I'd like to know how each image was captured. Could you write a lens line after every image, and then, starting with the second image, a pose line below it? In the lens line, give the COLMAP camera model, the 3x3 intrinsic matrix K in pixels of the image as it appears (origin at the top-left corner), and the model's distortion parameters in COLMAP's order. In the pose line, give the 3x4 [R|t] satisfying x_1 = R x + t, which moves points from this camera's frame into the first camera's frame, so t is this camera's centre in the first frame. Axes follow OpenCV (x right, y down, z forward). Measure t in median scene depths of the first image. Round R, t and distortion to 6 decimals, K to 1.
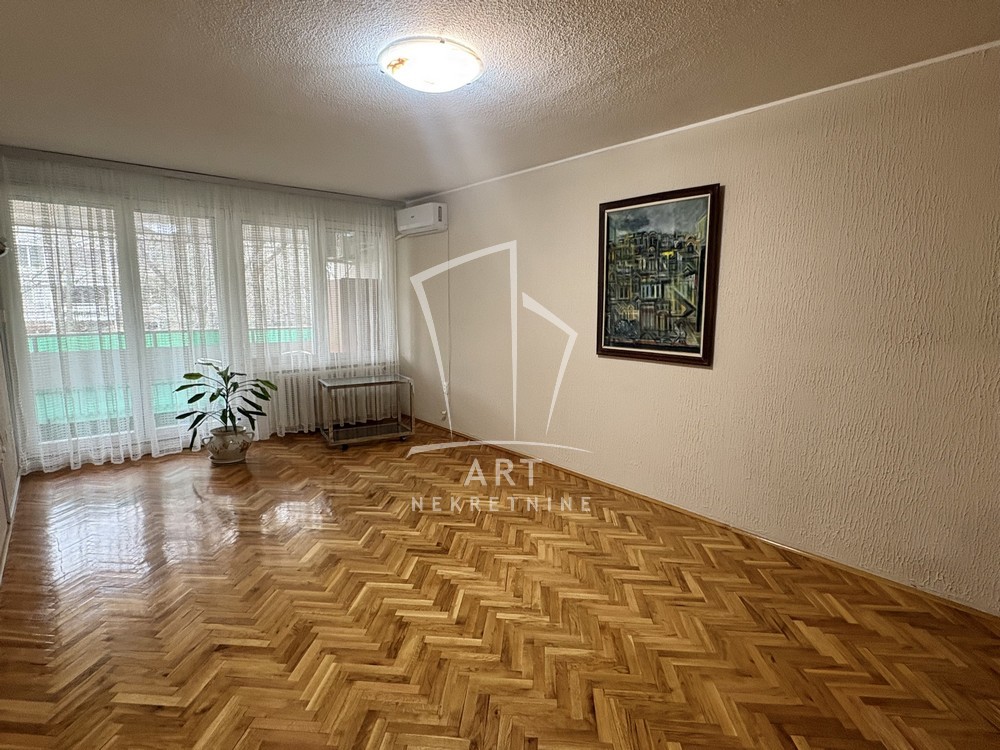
lens RADIAL K [[520.4, 0, 500.8], [0, 520.4, 374.4], [0, 0, 1]] dist [0.007053, 0.000406]
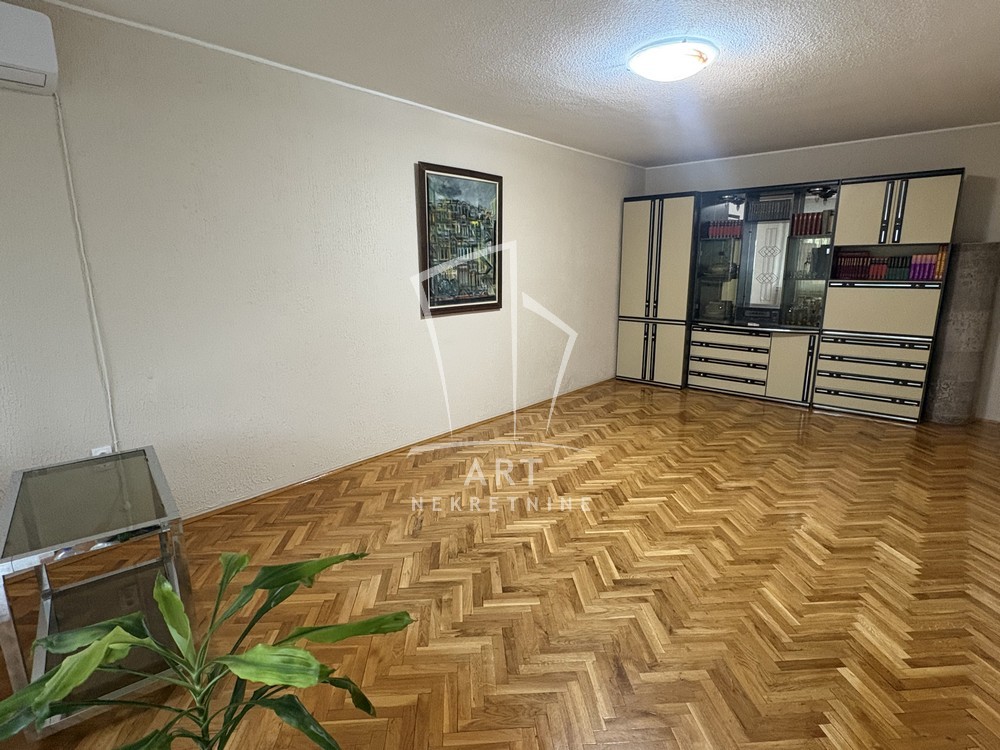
lens RADIAL K [[520.4, 0, 499.1], [0, 520.4, 374.2], [0, 0, 1]] dist [0.007053, 0.000406]
pose [[-0.147787, -0.216517, 0.965028, -0.944474], [0.142591, 0.960884, 0.237424, -0.169925], [-0.978686, 0.172693, -0.111133, 1.131810]]
